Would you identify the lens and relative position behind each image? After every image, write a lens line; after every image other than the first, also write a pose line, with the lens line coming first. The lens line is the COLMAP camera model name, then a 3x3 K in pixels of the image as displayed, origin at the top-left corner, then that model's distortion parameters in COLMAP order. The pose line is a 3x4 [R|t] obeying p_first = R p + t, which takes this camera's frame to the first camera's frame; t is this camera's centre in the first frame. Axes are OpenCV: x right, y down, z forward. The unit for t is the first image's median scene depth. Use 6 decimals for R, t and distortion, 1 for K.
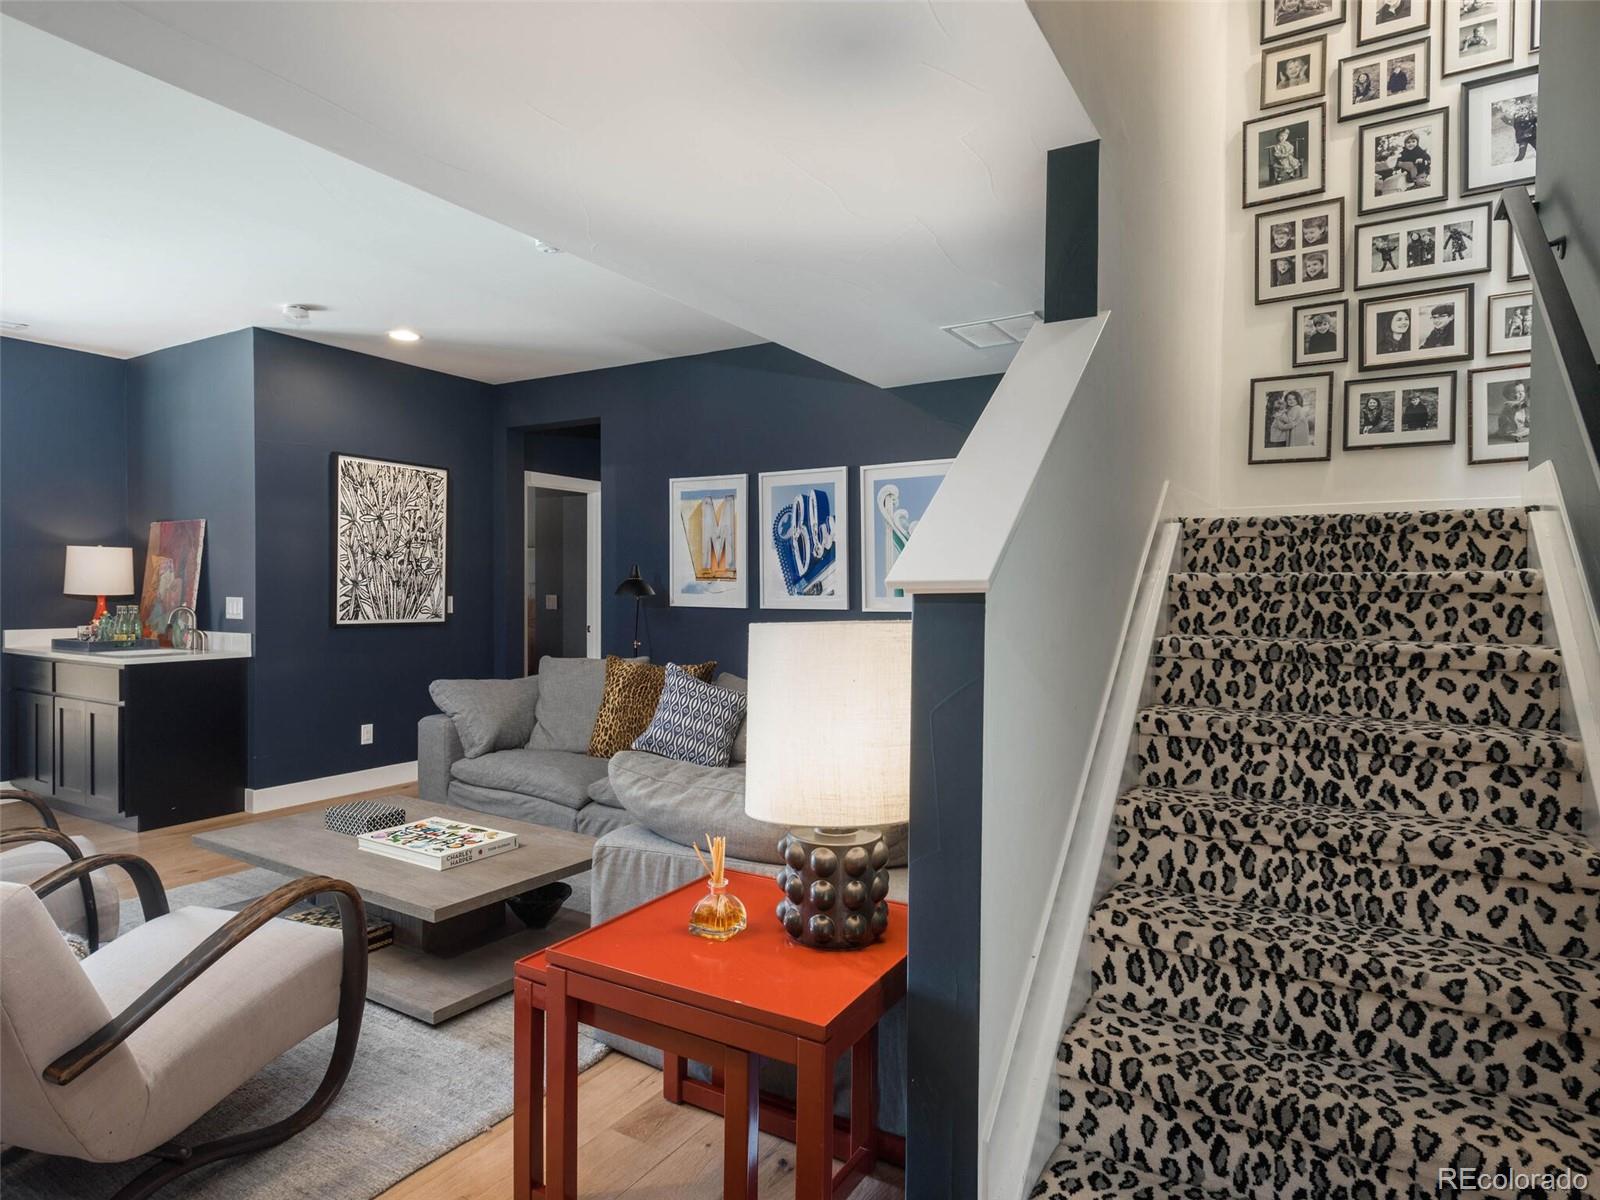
lens RADIAL K [[911.8, 0, 794.9], [0, 911.8, 600.7], [0, 0, 1]] dist [0.012690, 0.000462]
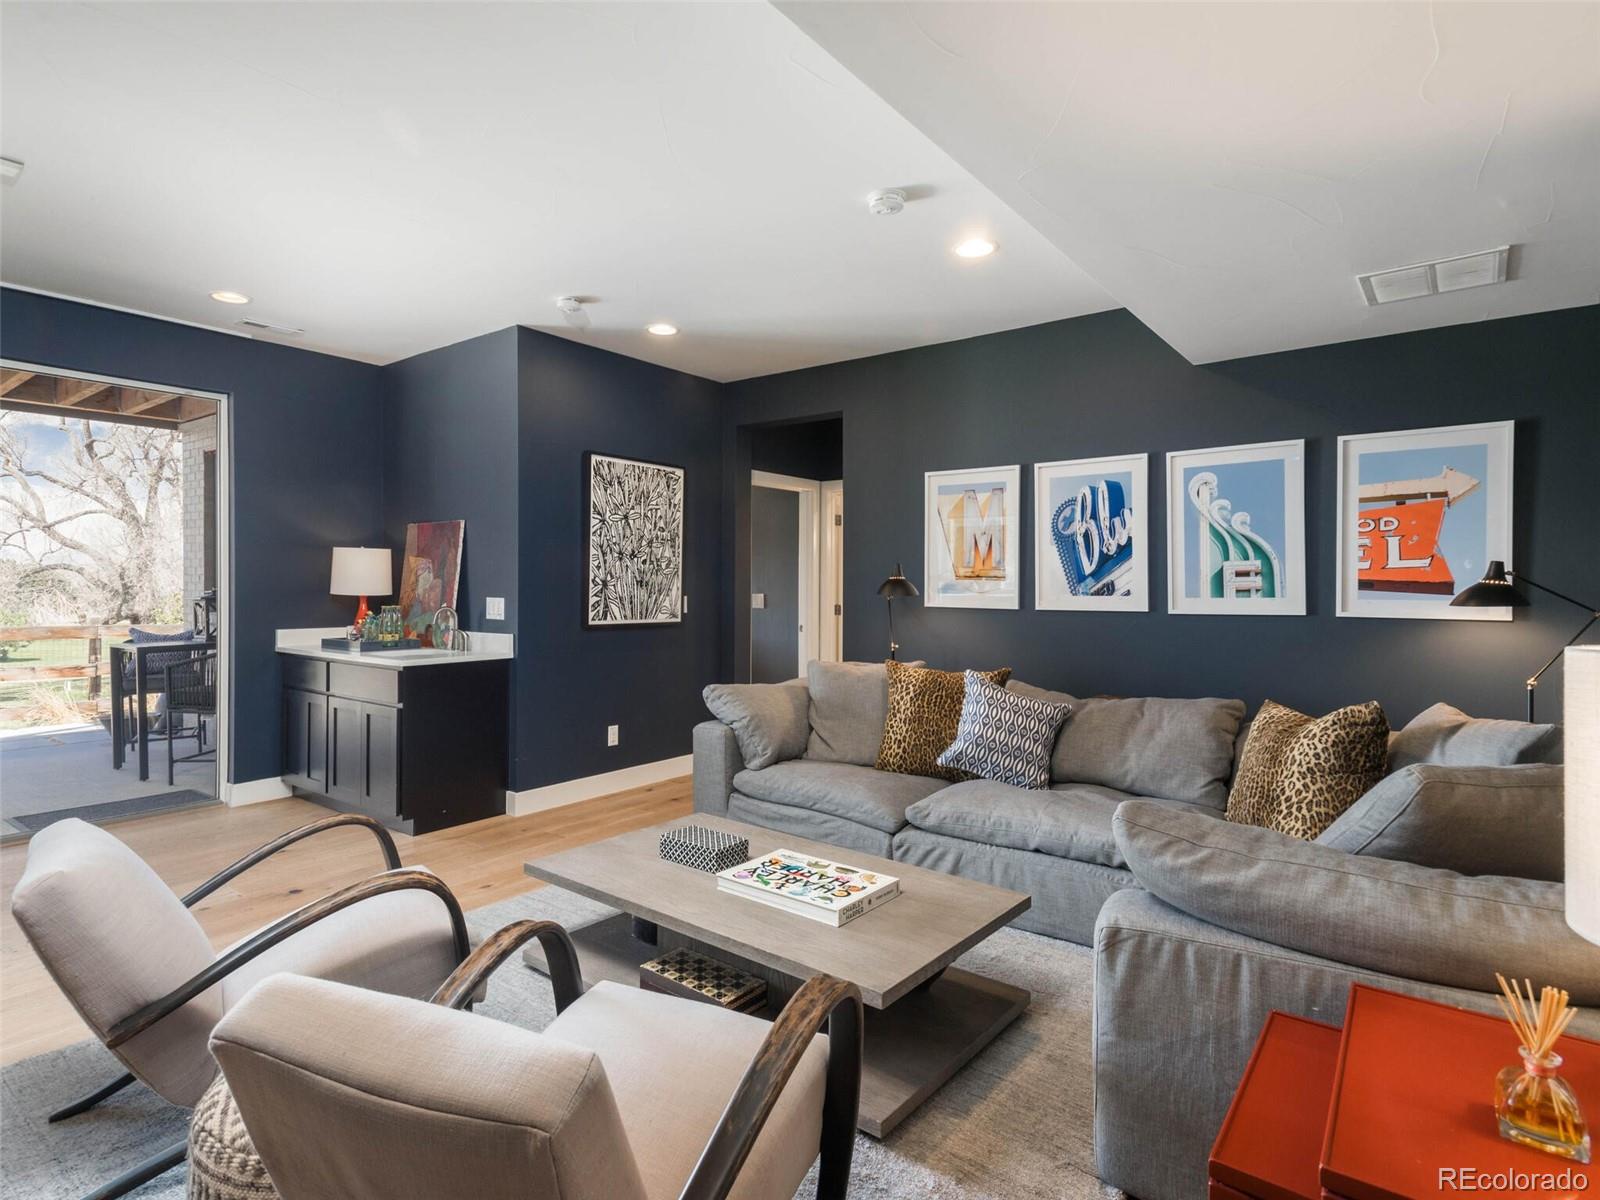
lens RADIAL K [[842.9, 0, 802.9], [0, 842.9, 589.1], [0, 0, 1]] dist [0.022407, -0.007963]
pose [[0.994526, -0.001262, -0.104481, -0.186967], [0.000190, 0.999947, -0.010273, -0.003671], [0.104489, 0.010197, 0.994474, 0.123052]]
